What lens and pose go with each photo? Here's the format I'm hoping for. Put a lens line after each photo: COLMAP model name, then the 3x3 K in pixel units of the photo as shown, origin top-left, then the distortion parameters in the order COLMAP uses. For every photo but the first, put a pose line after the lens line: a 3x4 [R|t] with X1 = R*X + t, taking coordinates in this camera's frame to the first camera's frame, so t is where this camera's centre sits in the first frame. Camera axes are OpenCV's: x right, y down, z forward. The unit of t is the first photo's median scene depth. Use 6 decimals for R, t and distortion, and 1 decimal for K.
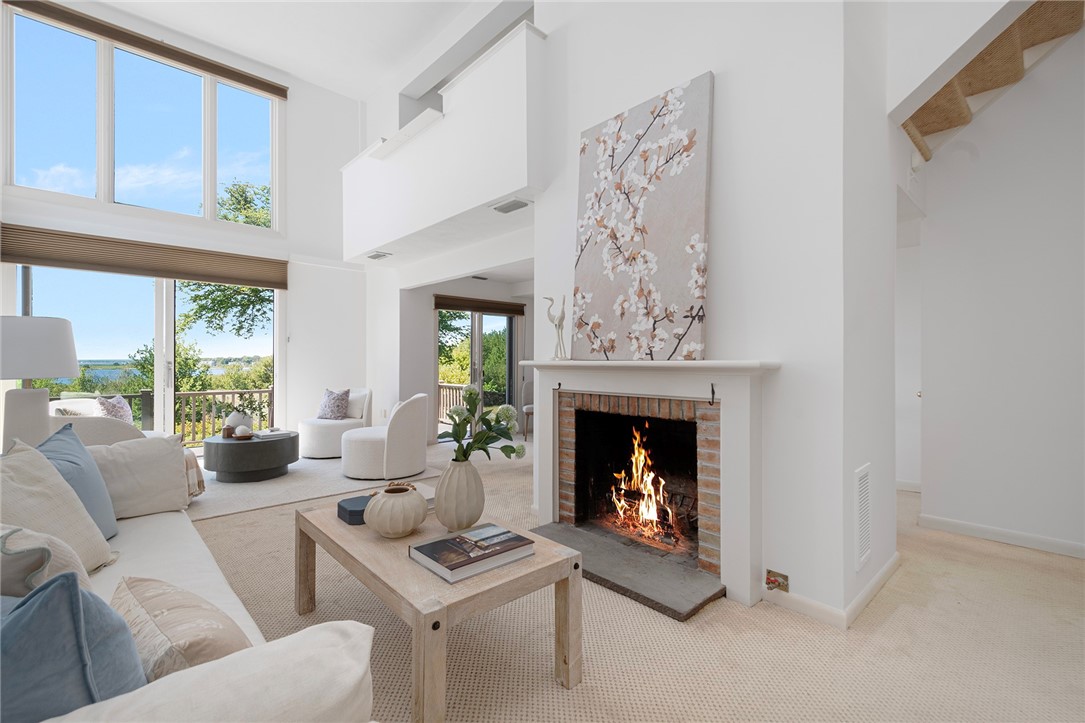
lens RADIAL K [[476.9, 0, 537.4], [0, 476.9, 359.5], [0, 0, 1]] dist [0.012367, 0.000044]
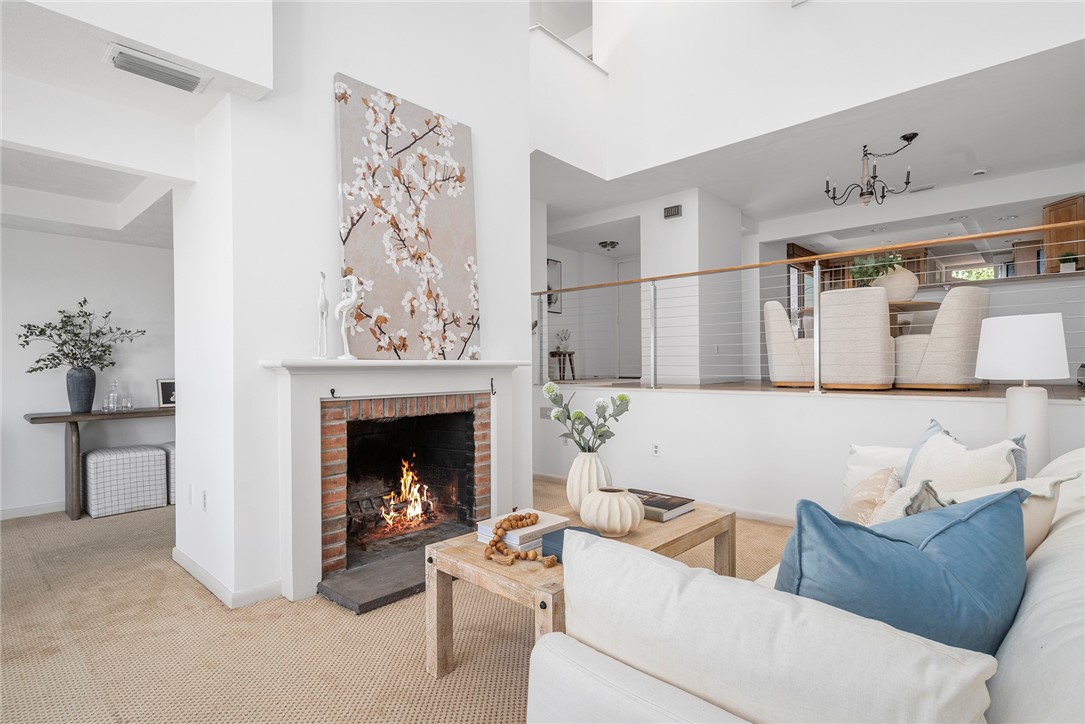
lens RADIAL K [[561.8, 0, 542.5], [0, 561.8, 362.0], [0, 0, 1]] dist [0.014183, -0.000204]
pose [[-0.101760, 0.008517, 0.994772, -0.952647], [0.002405, 0.999963, -0.008315, 0.015892], [-0.994806, 0.001547, -0.101777, 0.831567]]
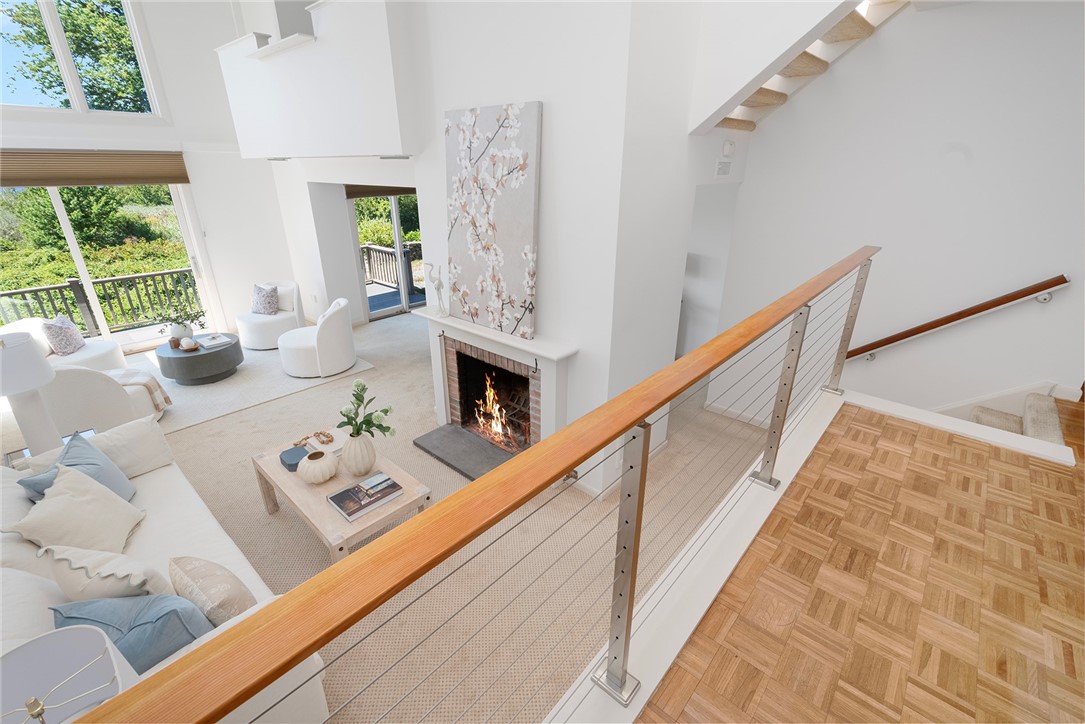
lens RADIAL K [[472.1, 0, 537.1], [0, 472.1, 359.6], [0, 0, 1]] dist [0.006297, 0.000005]
pose [[0.995200, -0.040957, 0.088880, 0.199015], [0.003633, 0.923046, 0.384672, -0.401574], [-0.097795, -0.382502, 0.918764, -0.246620]]
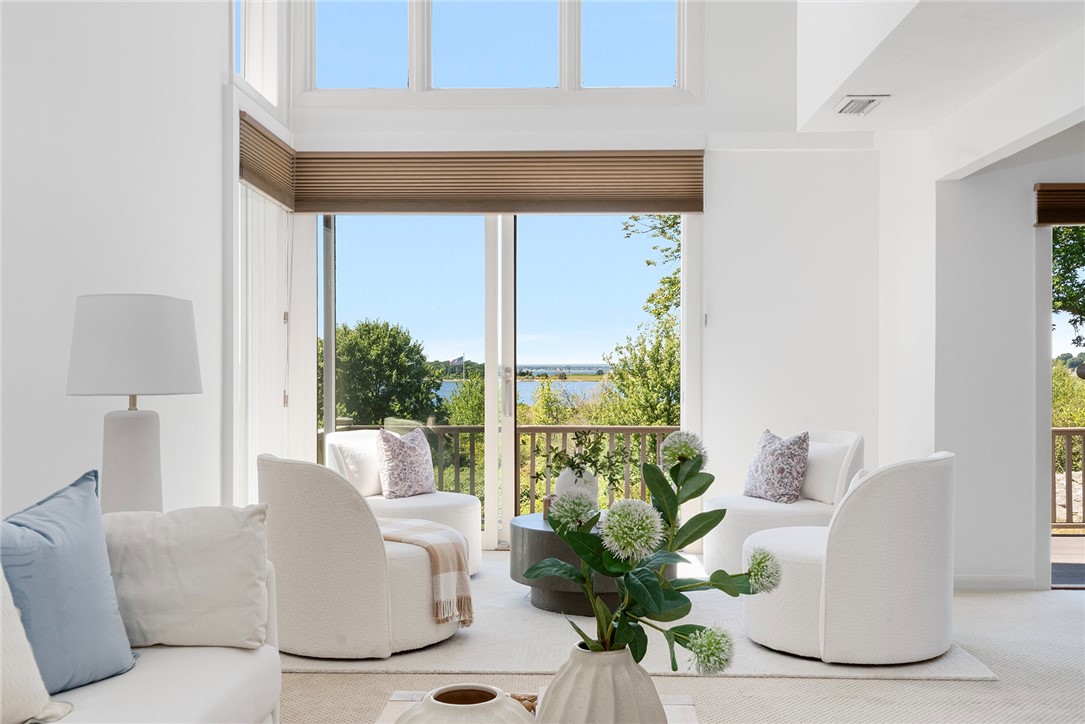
lens RADIAL K [[1107.7, 0, 542.0], [0, 1107.7, 369.9], [0, 0, 1]] dist [0.021679, -0.021907]
pose [[0.716999, 0.001248, -0.697073, 0.248047], [0.002967, 0.999984, 0.004843, 0.002450], [0.697068, -0.005541, 0.716983, 0.263323]]
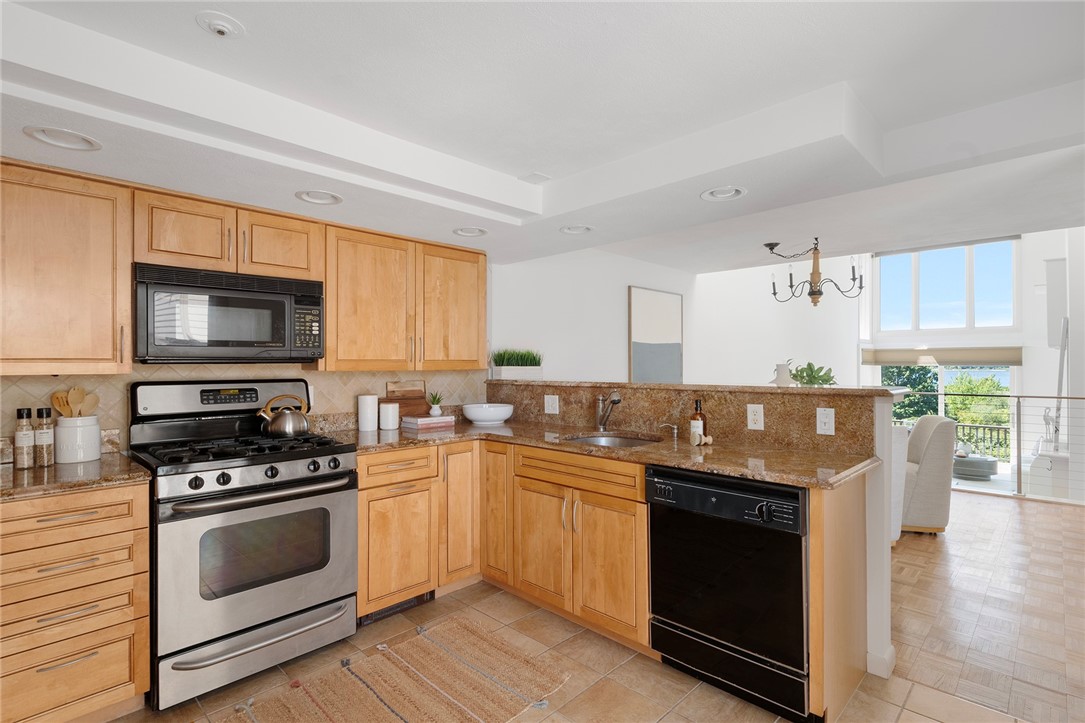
lens RADIAL K [[521.7, 0, 542.4], [0, 521.7, 363.9], [0, 0, 1]] dist [0.012597, -0.007737]
pose [[0.056600, -0.003484, -0.998391, 2.230131], [0.008354, 0.999961, -0.003016, -0.345294], [0.998362, -0.008170, 0.056627, -1.277514]]
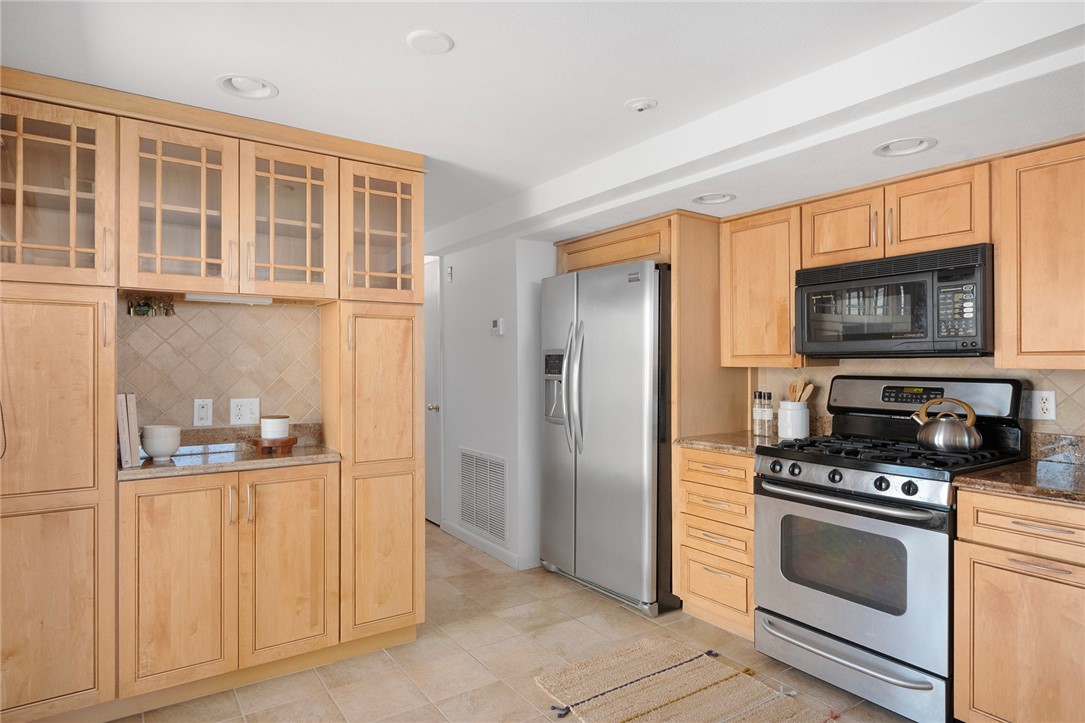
lens RADIAL K [[623.7, 0, 539.7], [0, 623.7, 359.5], [0, 0, 1]] dist [0.000129, -0.000767]
pose [[-0.990058, -0.000233, 0.140662, 1.743967], [-0.001134, 0.999979, -0.006322, -0.344284], [-0.140658, -0.006419, -0.990037, -0.769891]]
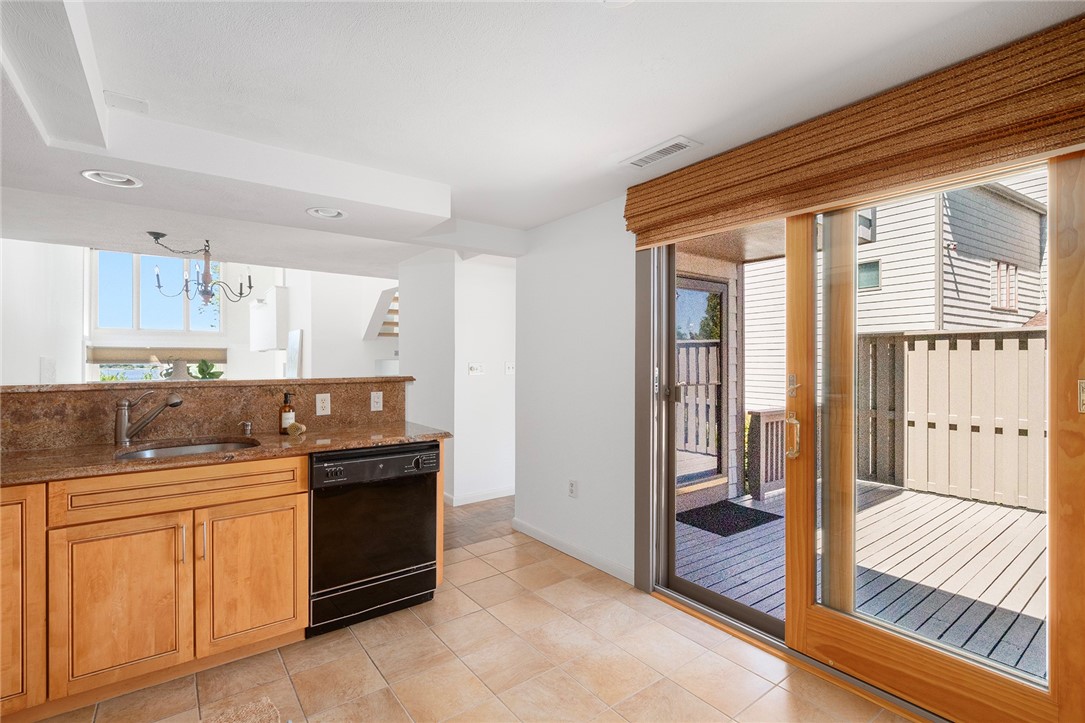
lens RADIAL K [[501.4, 0, 539.1], [0, 501.4, 362.0], [0, 0, 1]] dist [0.003619, -0.005275]
pose [[0.995113, -0.004680, -0.098633, 1.911750], [0.005311, 0.999967, 0.006139, -0.344266], [0.098601, -0.006633, 0.995105, -1.804651]]
